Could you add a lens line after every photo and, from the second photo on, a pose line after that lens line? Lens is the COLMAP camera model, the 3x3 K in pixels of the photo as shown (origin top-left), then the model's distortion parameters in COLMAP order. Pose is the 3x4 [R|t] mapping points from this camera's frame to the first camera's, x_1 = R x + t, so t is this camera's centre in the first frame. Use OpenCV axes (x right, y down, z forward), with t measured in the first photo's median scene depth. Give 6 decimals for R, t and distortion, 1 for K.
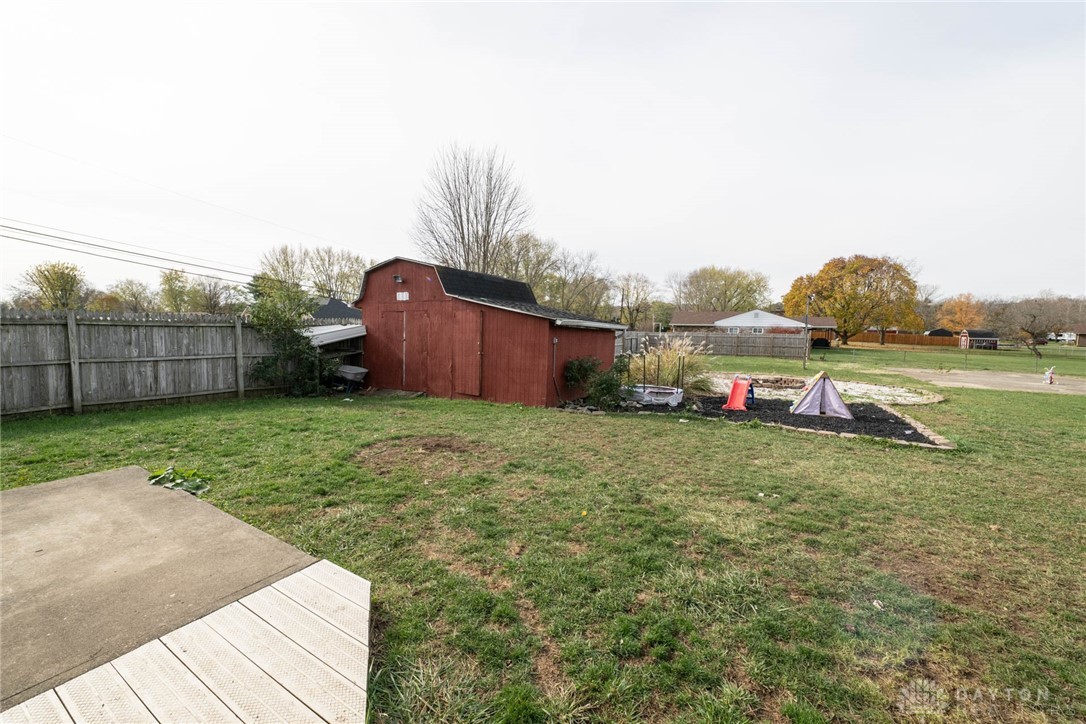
lens RADIAL K [[426.2, 0, 538.2], [0, 426.2, 357.1], [0, 0, 1]] dist [-0.001567, -0.000217]
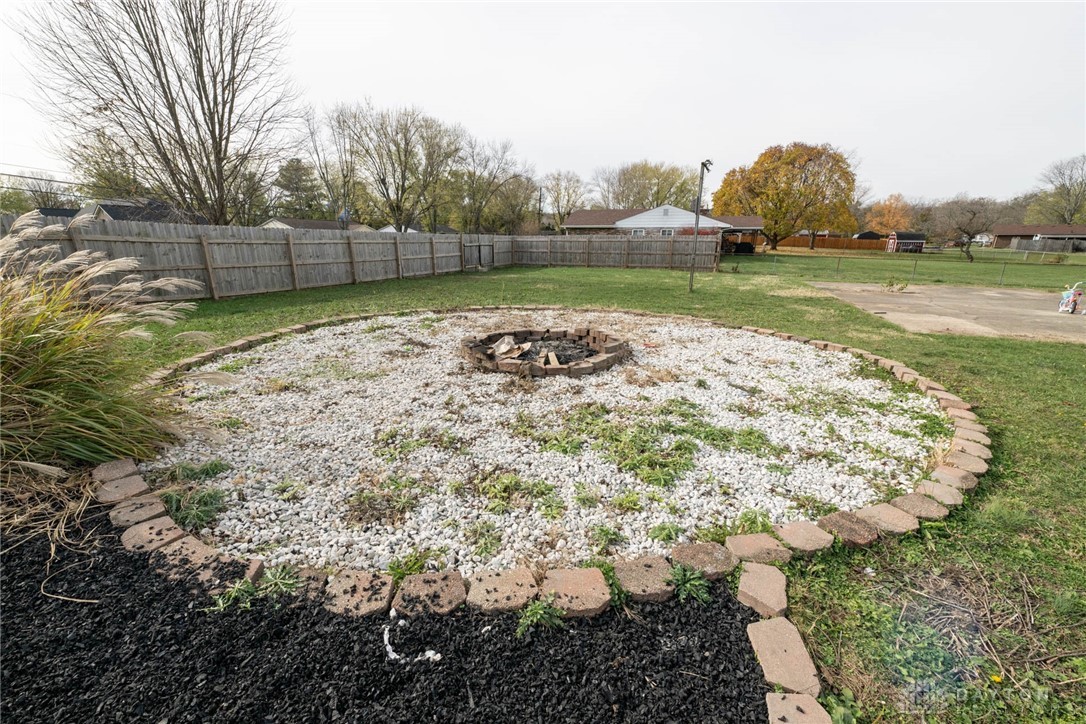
lens RADIAL K [[429.7, 0, 539.7], [0, 429.7, 354.6], [0, 0, 1]] dist [-0.000009, 0.000092]
pose [[0.991677, -0.044880, 0.120673, 0.110992], [0.020148, 0.979825, 0.198838, -0.003261], [-0.127162, -0.194751, 0.972575, 0.137614]]
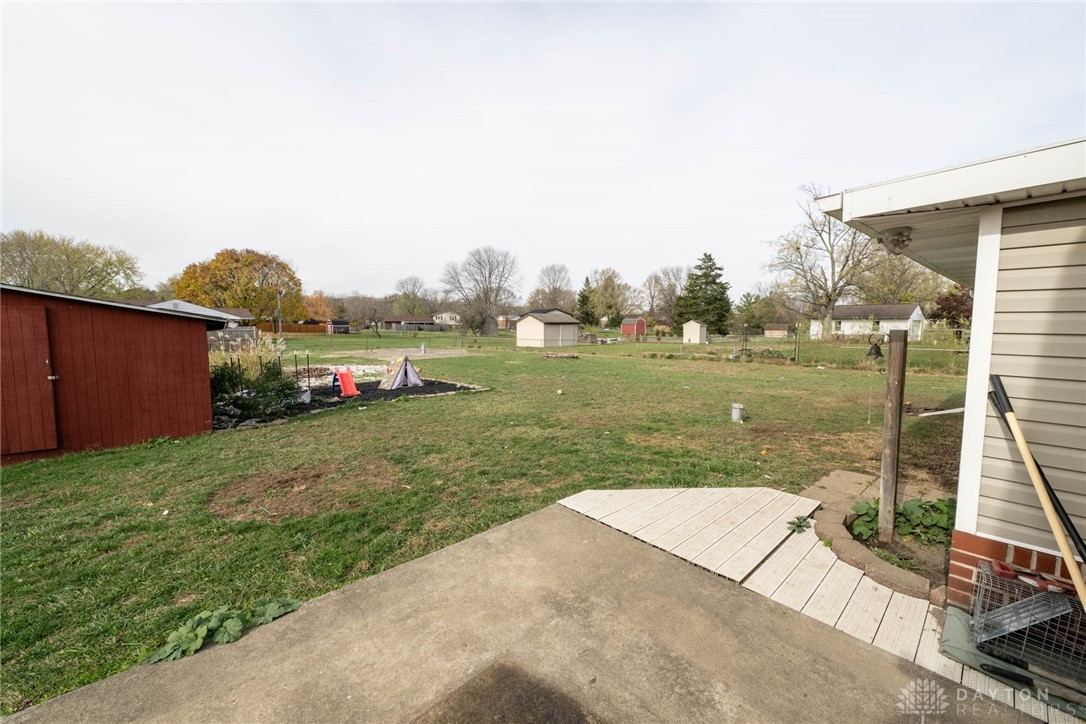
lens RADIAL K [[426.2, 0, 538.2], [0, 426.2, 357.1], [0, 0, 1]] dist [-0.001567, -0.000217]
pose [[0.283090, -0.094218, 0.954454, -0.075788], [0.071052, 0.994489, 0.077096, -0.005303], [-0.956458, 0.045991, 0.288224, 0.025231]]
